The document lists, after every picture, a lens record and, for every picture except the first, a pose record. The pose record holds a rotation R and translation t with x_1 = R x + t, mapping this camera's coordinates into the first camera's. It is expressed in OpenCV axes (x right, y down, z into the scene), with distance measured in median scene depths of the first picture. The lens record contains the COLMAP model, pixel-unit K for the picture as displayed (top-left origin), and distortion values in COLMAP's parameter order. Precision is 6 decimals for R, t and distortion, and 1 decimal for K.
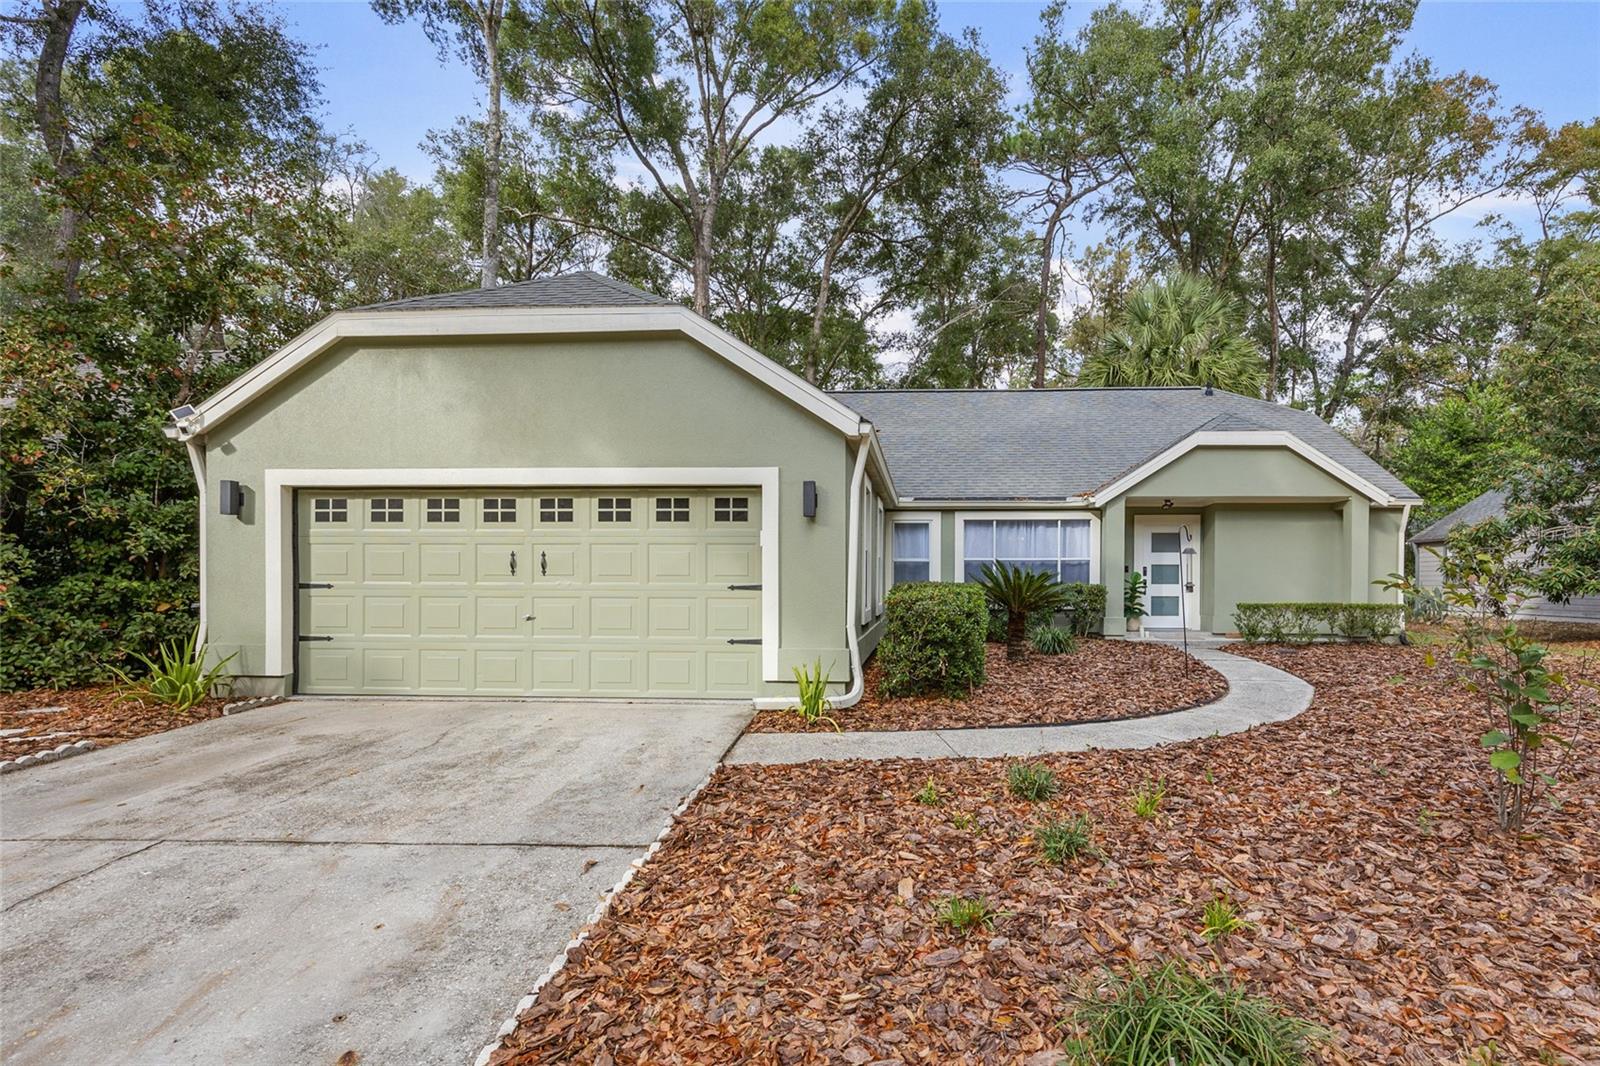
lens RADIAL K [[752.3, 0, 883.2], [0, 752.3, 582.9], [0, 0, 1]] dist [-0.003095, 0.001958]
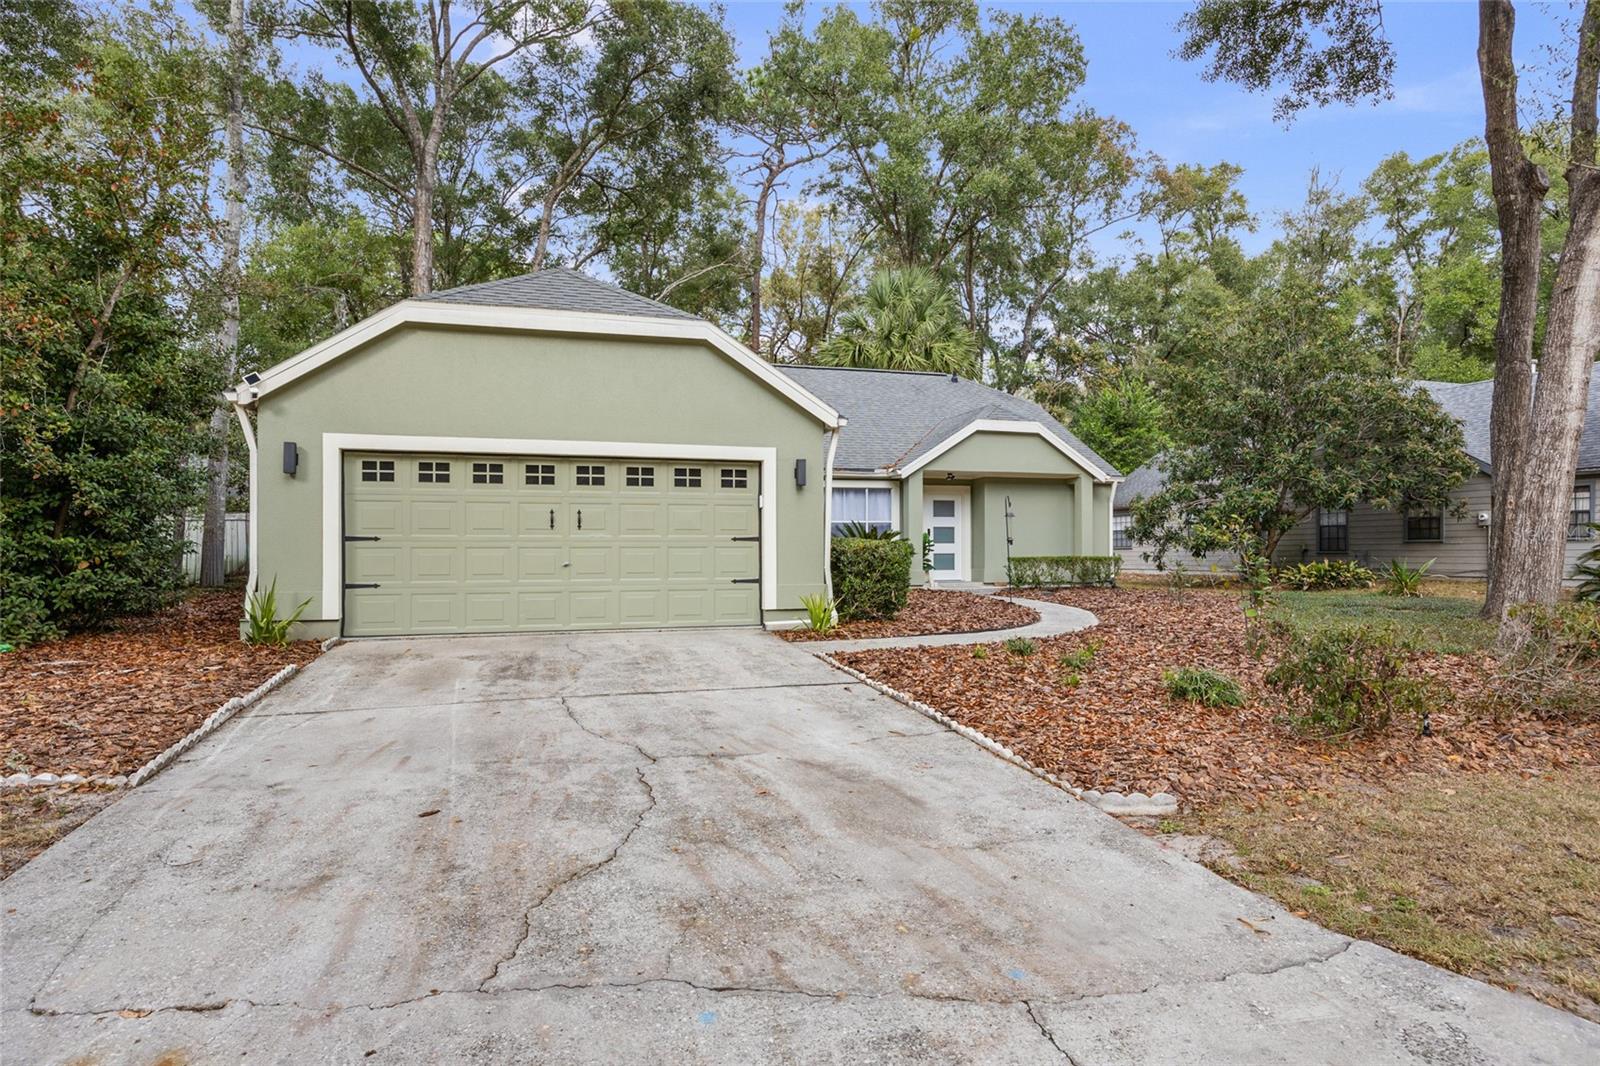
lens RADIAL K [[867.8, 0, 796.1], [0, 867.8, 536.3], [0, 0, 1]] dist [-0.007938, -0.000856]
pose [[0.944149, -0.000654, 0.329519, -0.324446], [0.007815, 0.999761, -0.020407, 0.017827], [-0.329427, 0.021843, 0.943929, -0.239680]]
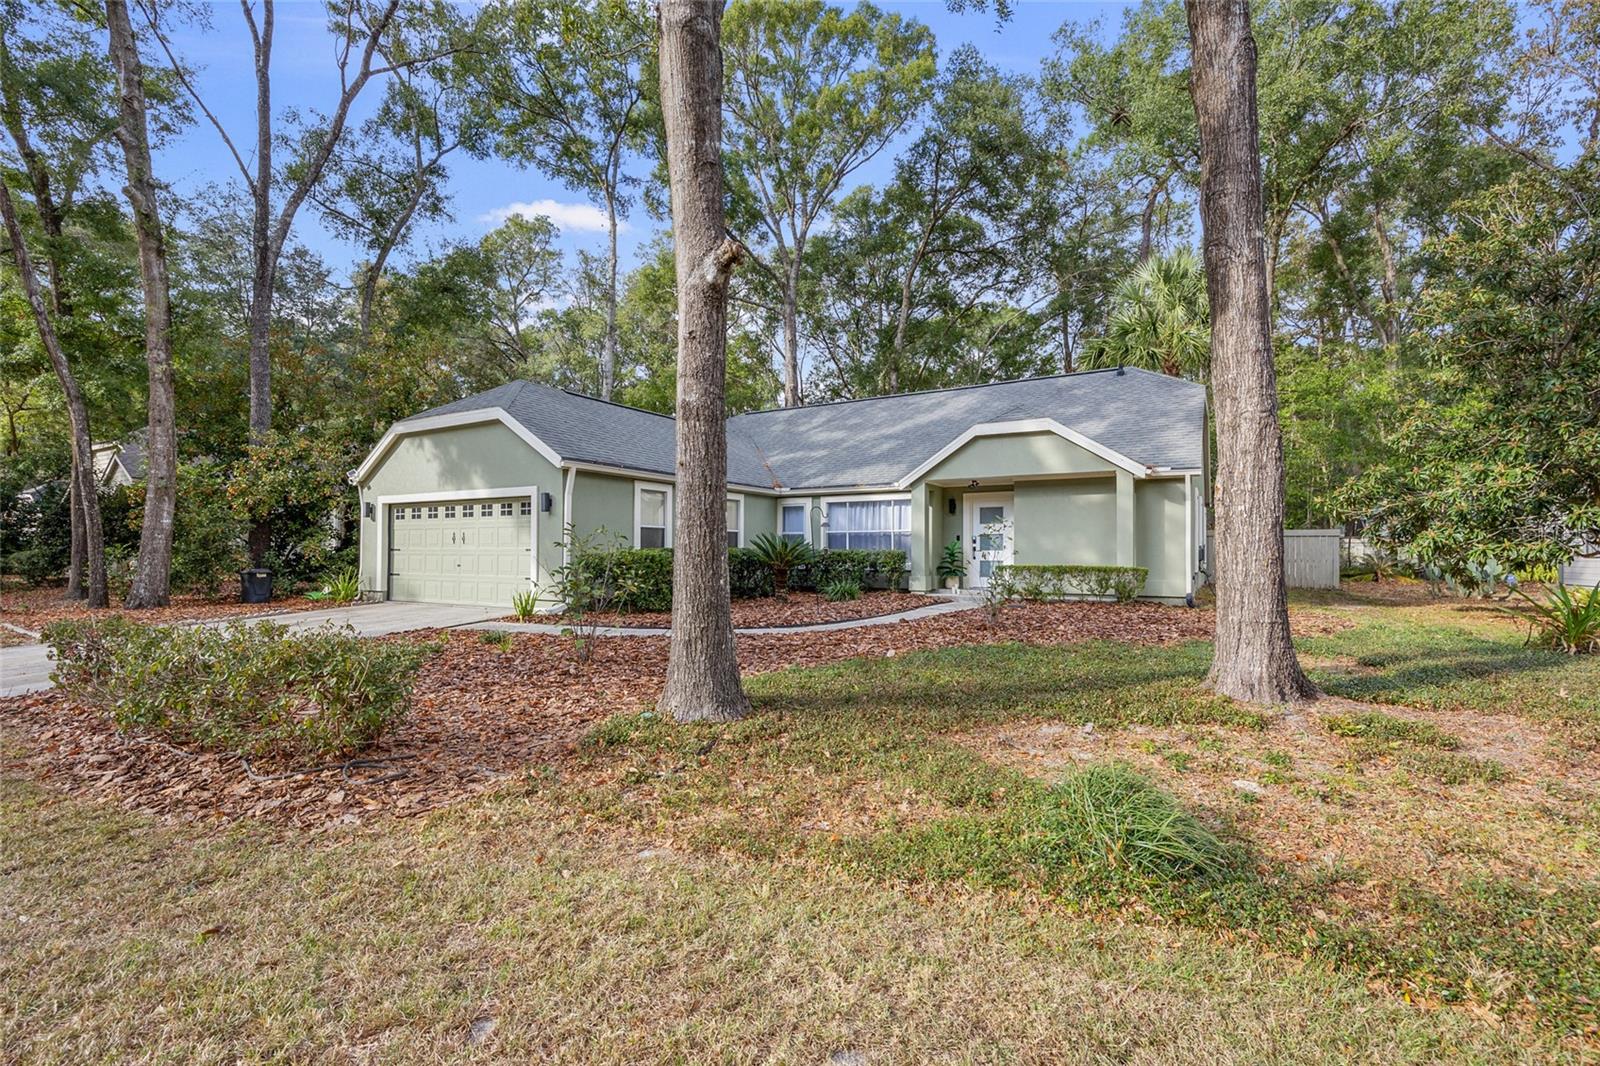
lens RADIAL K [[717.8, 0, 798.2], [0, 717.8, 536.9], [0, 0, 1]] dist [0.019535, 0.000063]
pose [[0.881987, -0.011122, -0.471143, 0.687574], [-0.001885, 0.999630, -0.027128, 0.012108], [0.471270, 0.024815, 0.881640, -0.149823]]
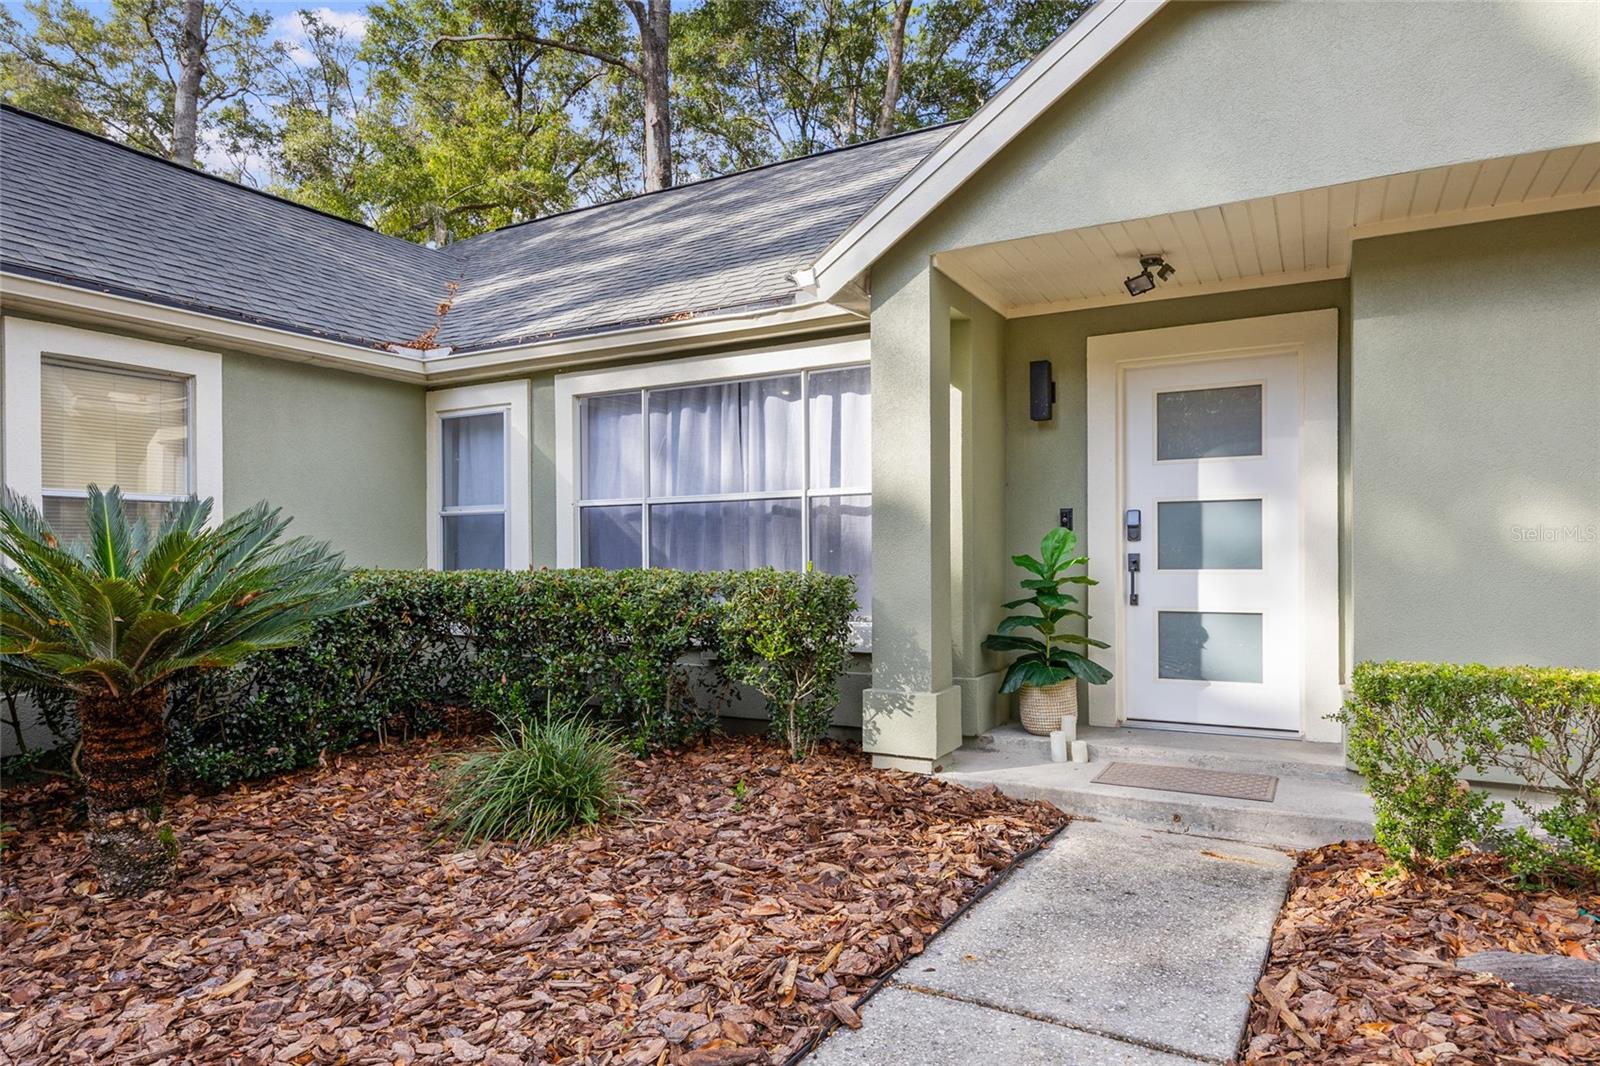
lens RADIAL K [[949.7, 0, 801.7], [0, 949.7, 539.2], [0, 0, 1]] dist [-0.002124, -0.000070]
pose [[0.900263, -0.015474, -0.435071, 0.421620], [0.007791, 0.999781, -0.019437, -0.004690], [0.435276, 0.014109, 0.900186, 0.659175]]
